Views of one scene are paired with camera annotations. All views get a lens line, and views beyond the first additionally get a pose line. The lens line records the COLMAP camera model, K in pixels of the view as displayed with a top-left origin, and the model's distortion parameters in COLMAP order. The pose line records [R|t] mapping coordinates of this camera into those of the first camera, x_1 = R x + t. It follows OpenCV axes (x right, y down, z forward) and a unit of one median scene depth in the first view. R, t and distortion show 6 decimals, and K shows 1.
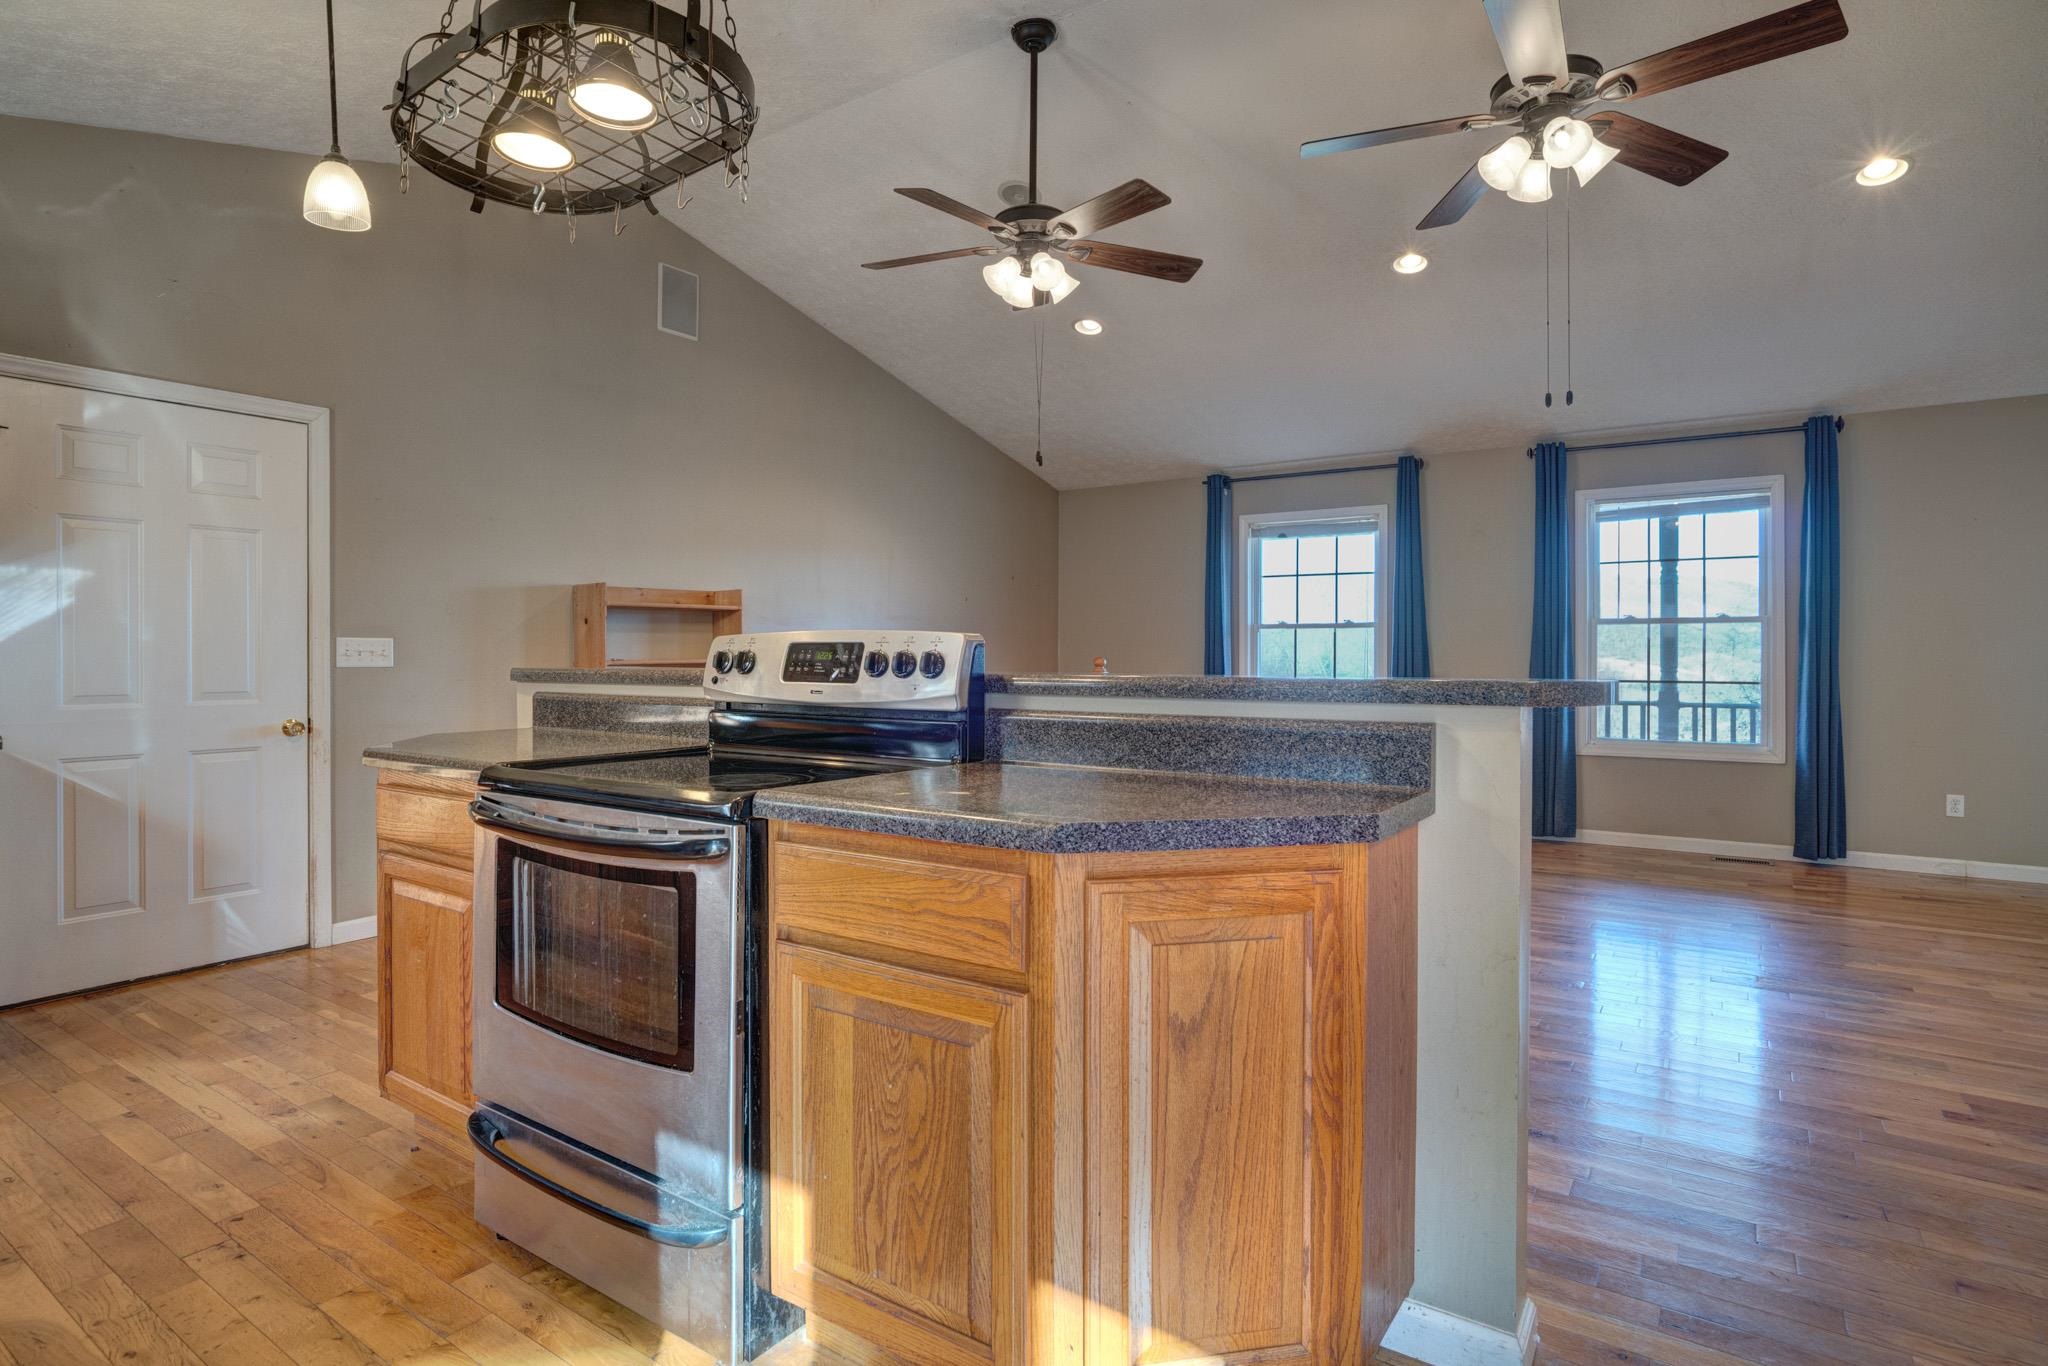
lens RADIAL K [[1054.0, 0, 1034.0], [0, 1054.0, 670.0], [0, 0, 1]] dist [-0.088514, -0.000232]
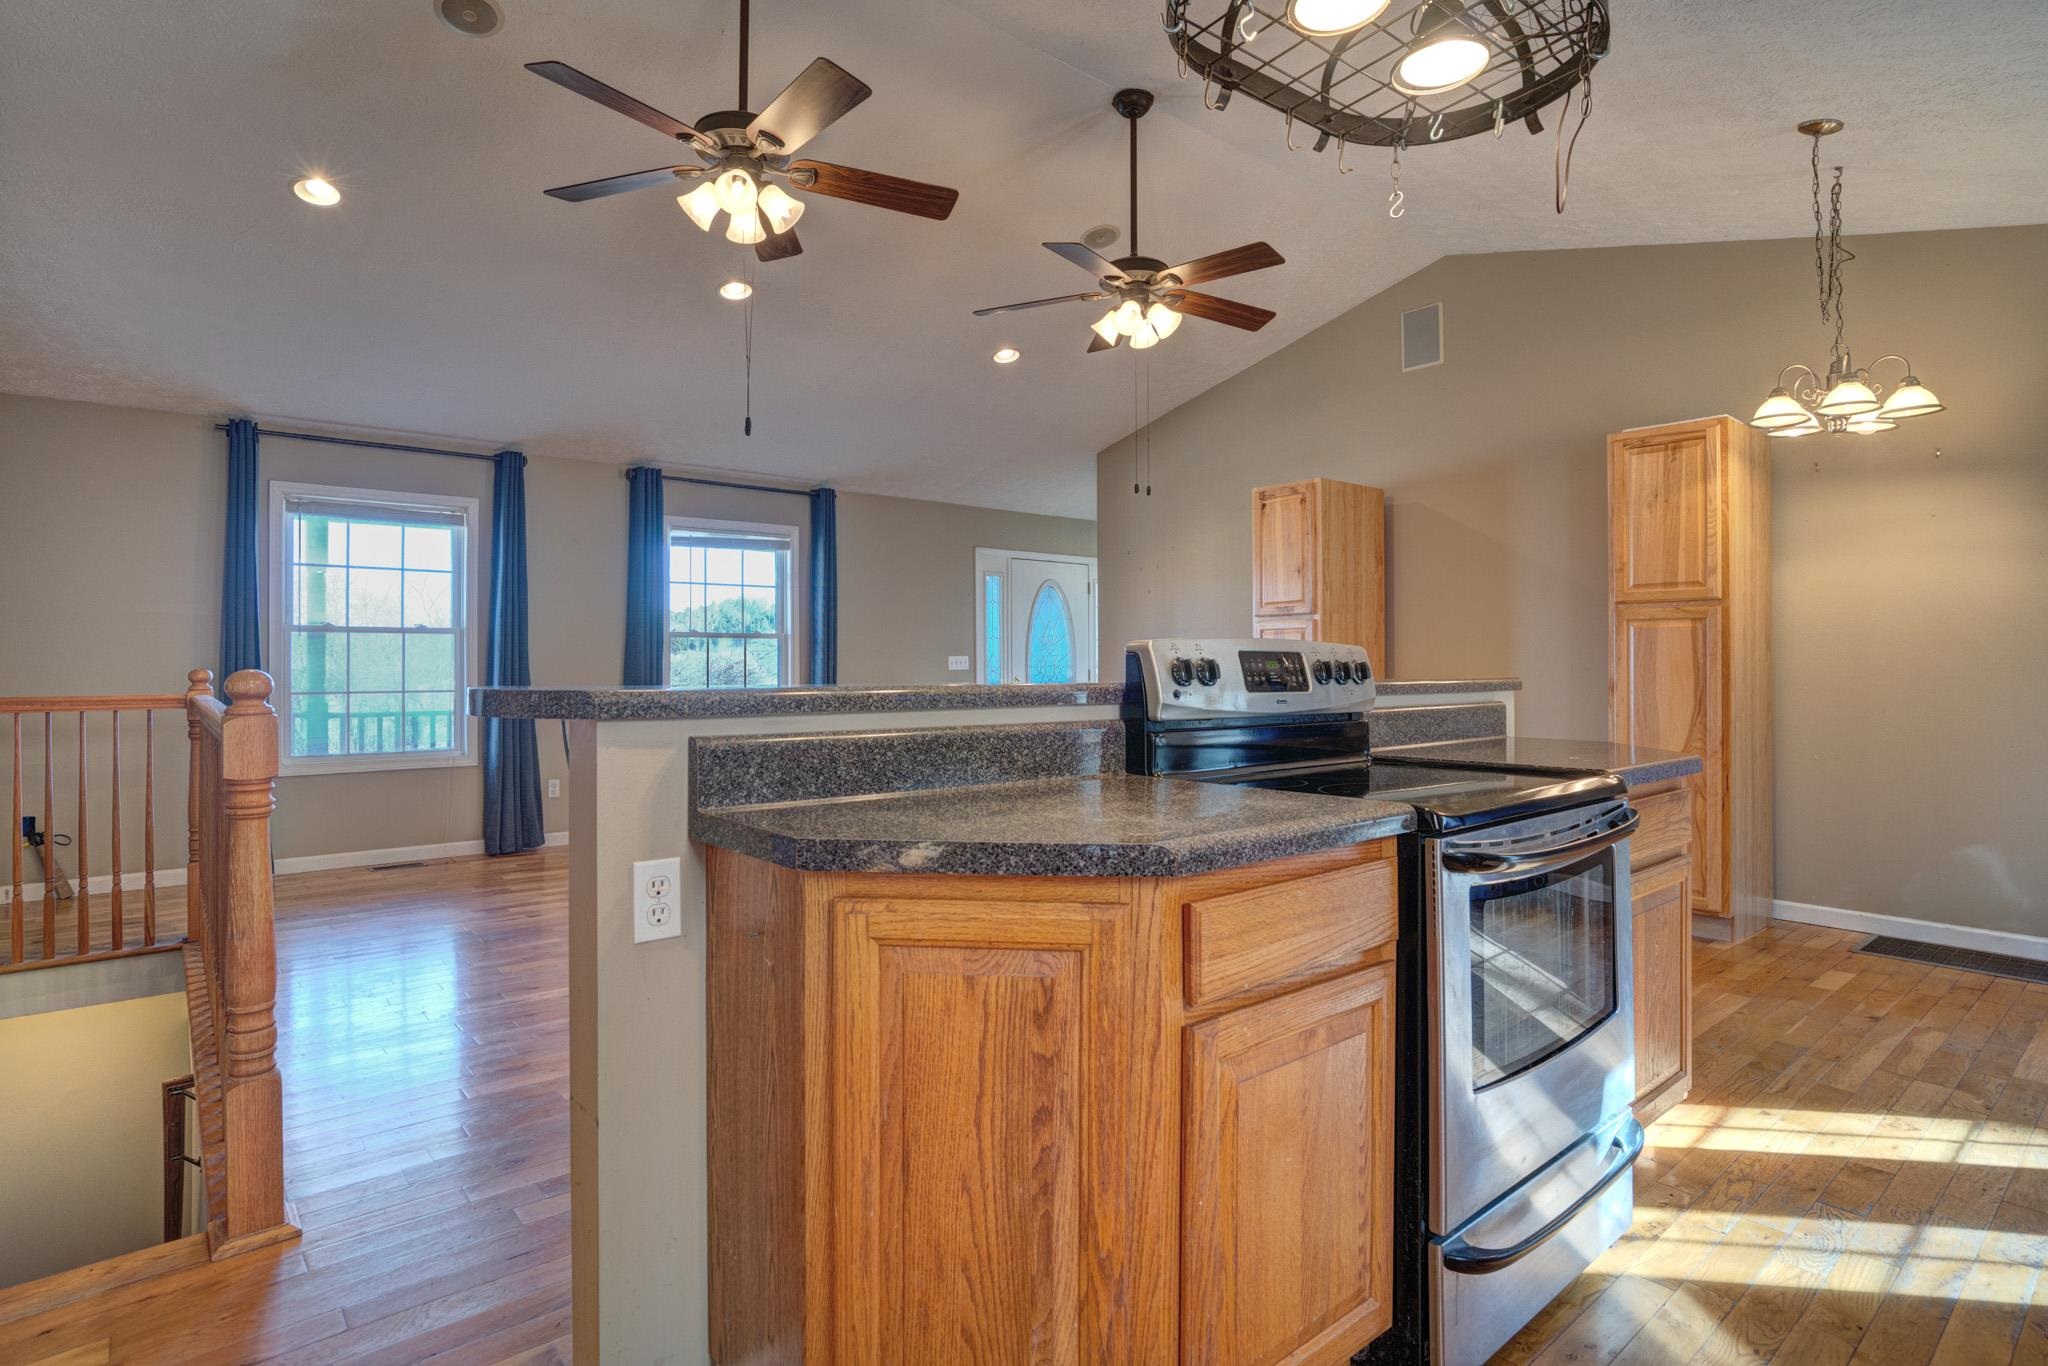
lens RADIAL K [[1054.0, 0, 1034.0], [0, 1054.0, 670.0], [0, 0, 1]] dist [-0.088514, -0.000232]
pose [[0.268290, -0.002053, 0.963336, -0.386145], [0.011401, 0.999934, -0.001044, -0.003367], [-0.963271, 0.011263, 0.268296, 0.299127]]
